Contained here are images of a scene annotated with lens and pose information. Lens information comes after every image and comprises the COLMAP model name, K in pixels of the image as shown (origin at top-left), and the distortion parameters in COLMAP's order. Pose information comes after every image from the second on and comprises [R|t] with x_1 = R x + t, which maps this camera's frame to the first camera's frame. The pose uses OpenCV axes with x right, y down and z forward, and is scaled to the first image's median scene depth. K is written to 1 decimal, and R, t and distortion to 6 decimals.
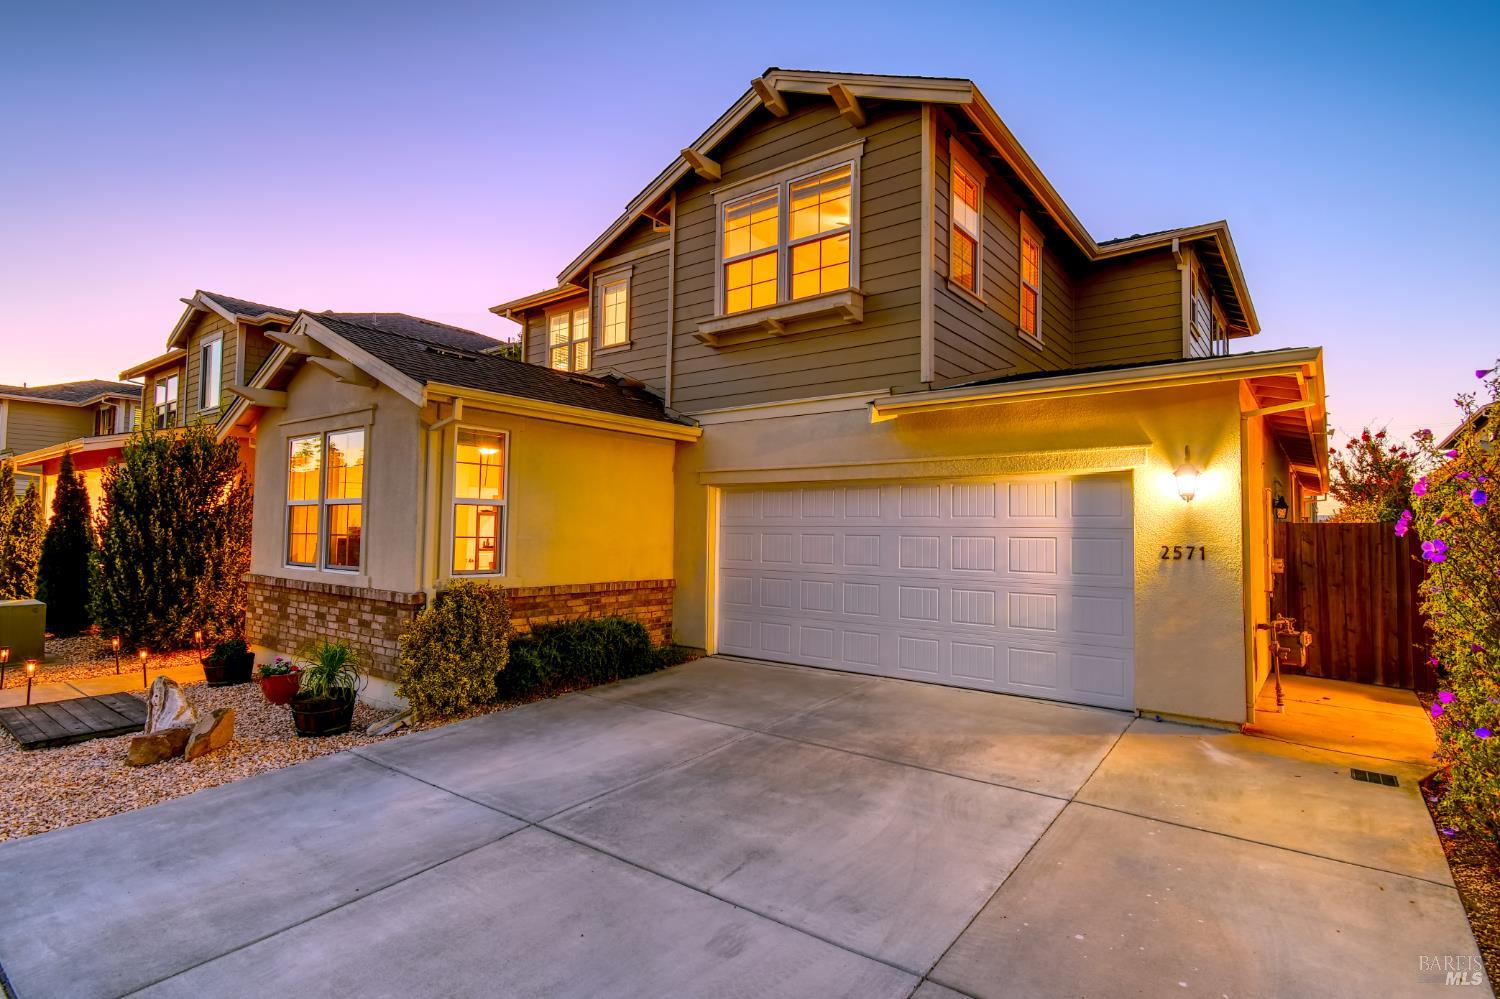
lens RADIAL K [[734.8, 0, 750.0], [0, 734.8, 499.5], [0, 0, 1]] dist [-0.001129, -0.000041]
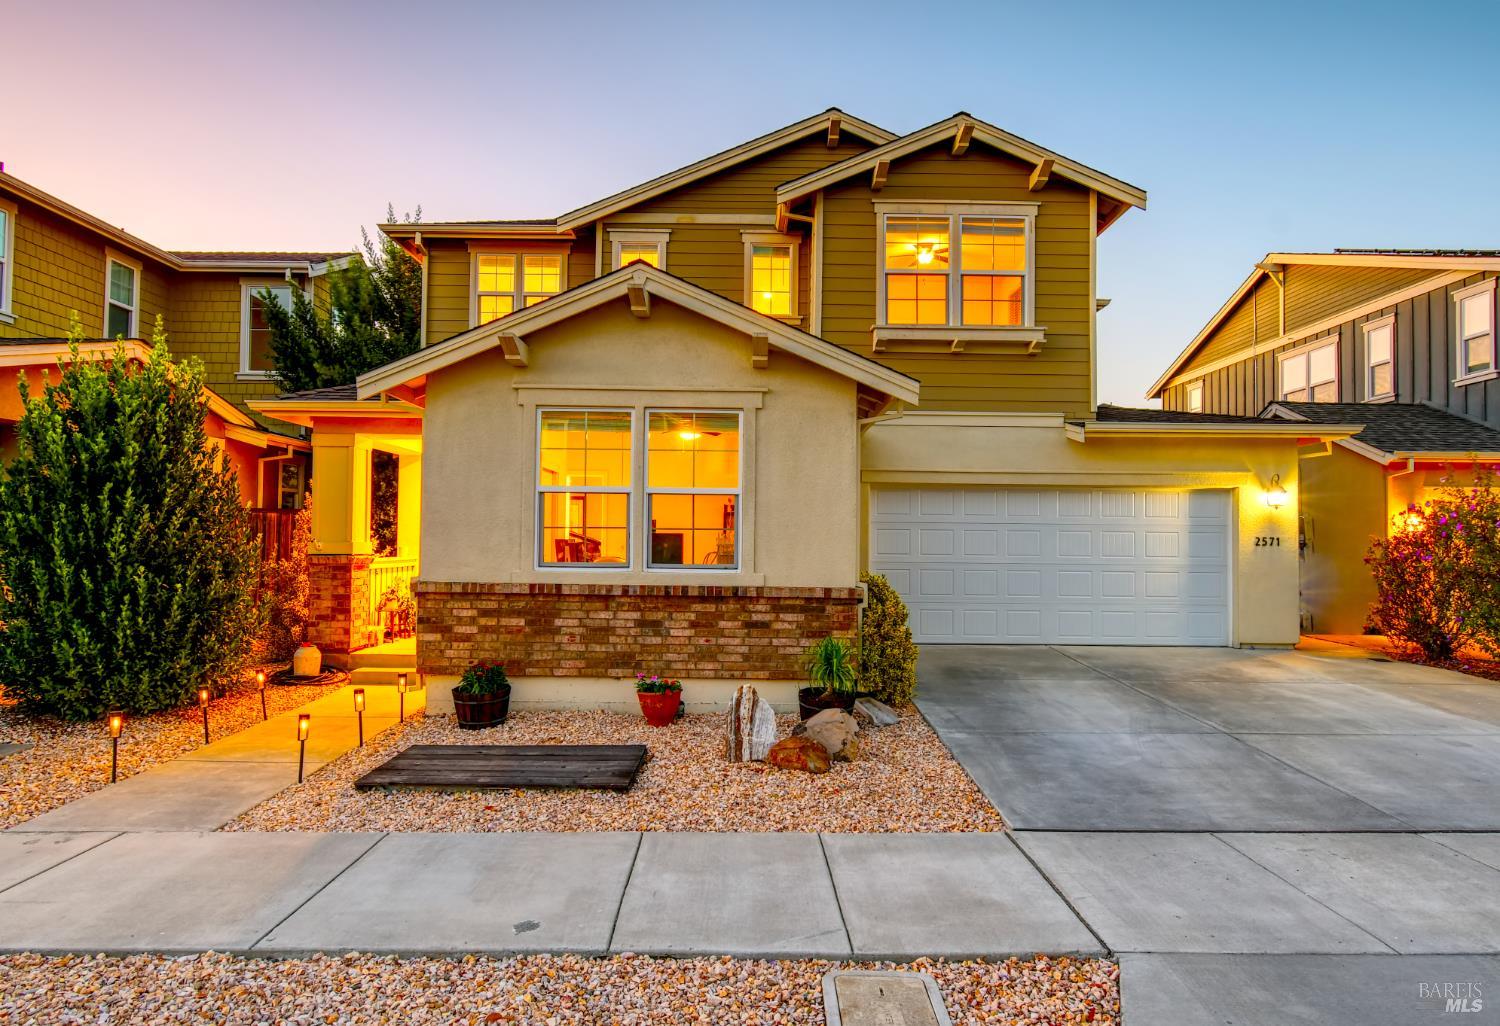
lens RADIAL K [[889.5, 0, 750.0], [0, 889.5, 513.0], [0, 0, 1]] dist [0.002166, 0.000335]
pose [[0.796494, 0.014287, 0.604477, -1.095600], [-0.028215, 0.999510, 0.013554, 0.012408], [-0.603987, -0.027851, 0.796507, 0.109013]]
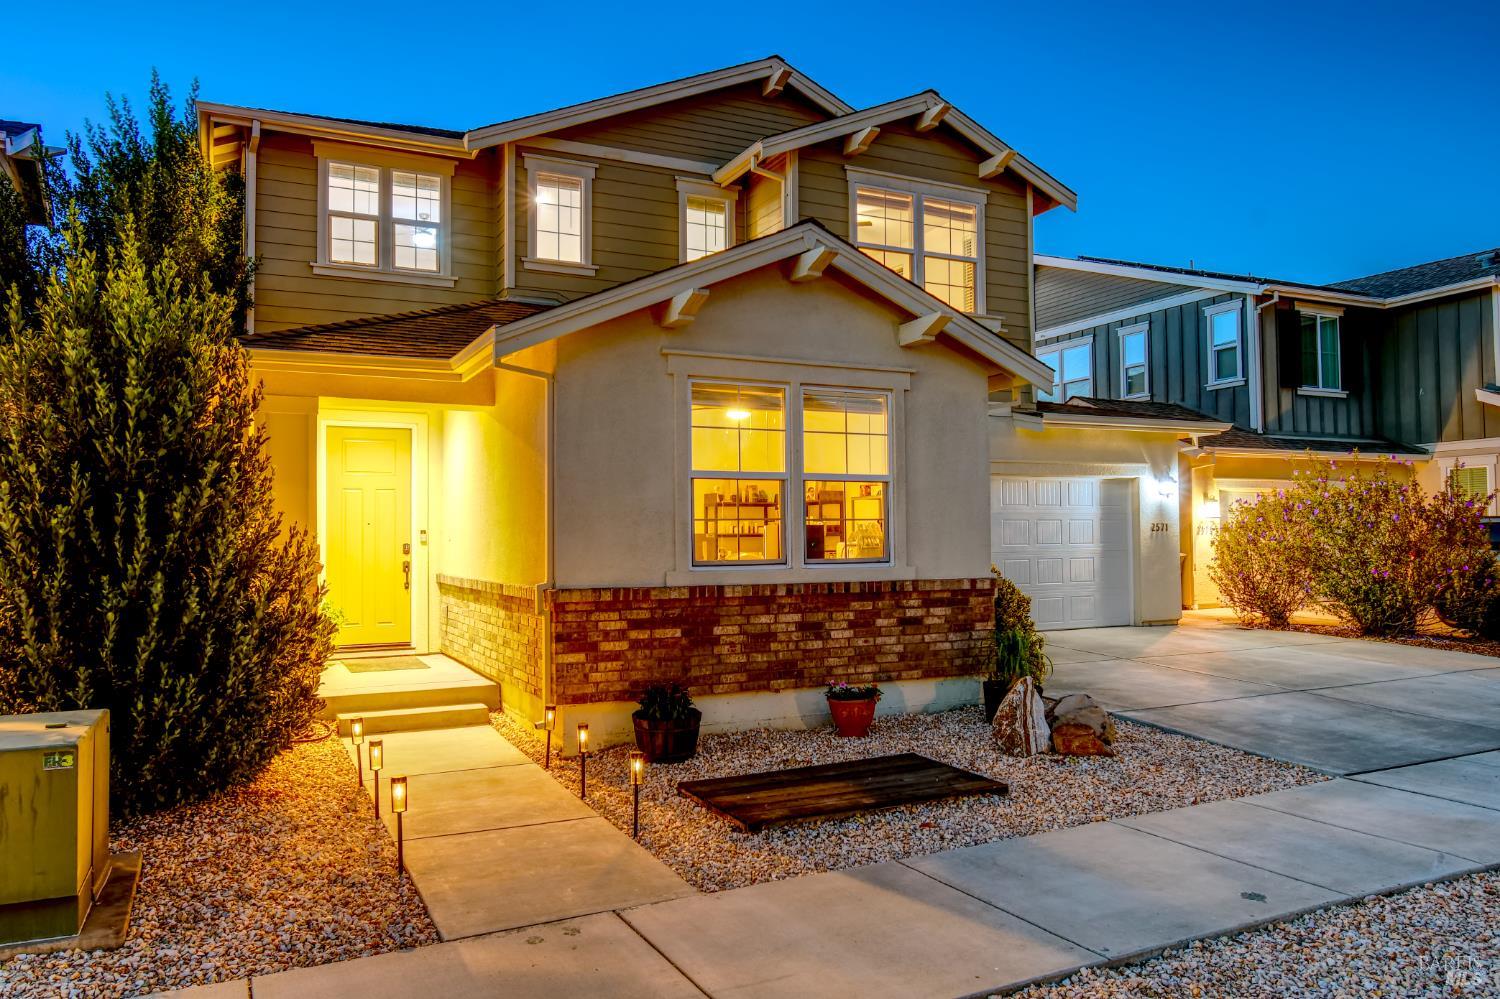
lens RADIAL K [[1061.6, 0, 750.0], [0, 1061.6, 499.5], [0, 0, 1]] dist [-0.002824, -0.002482]
pose [[0.448841, 0.016052, 0.893468, -1.564583], [-0.025693, 0.999657, -0.005052, 0.033690], [-0.893242, -0.020688, 0.449099, 0.554559]]
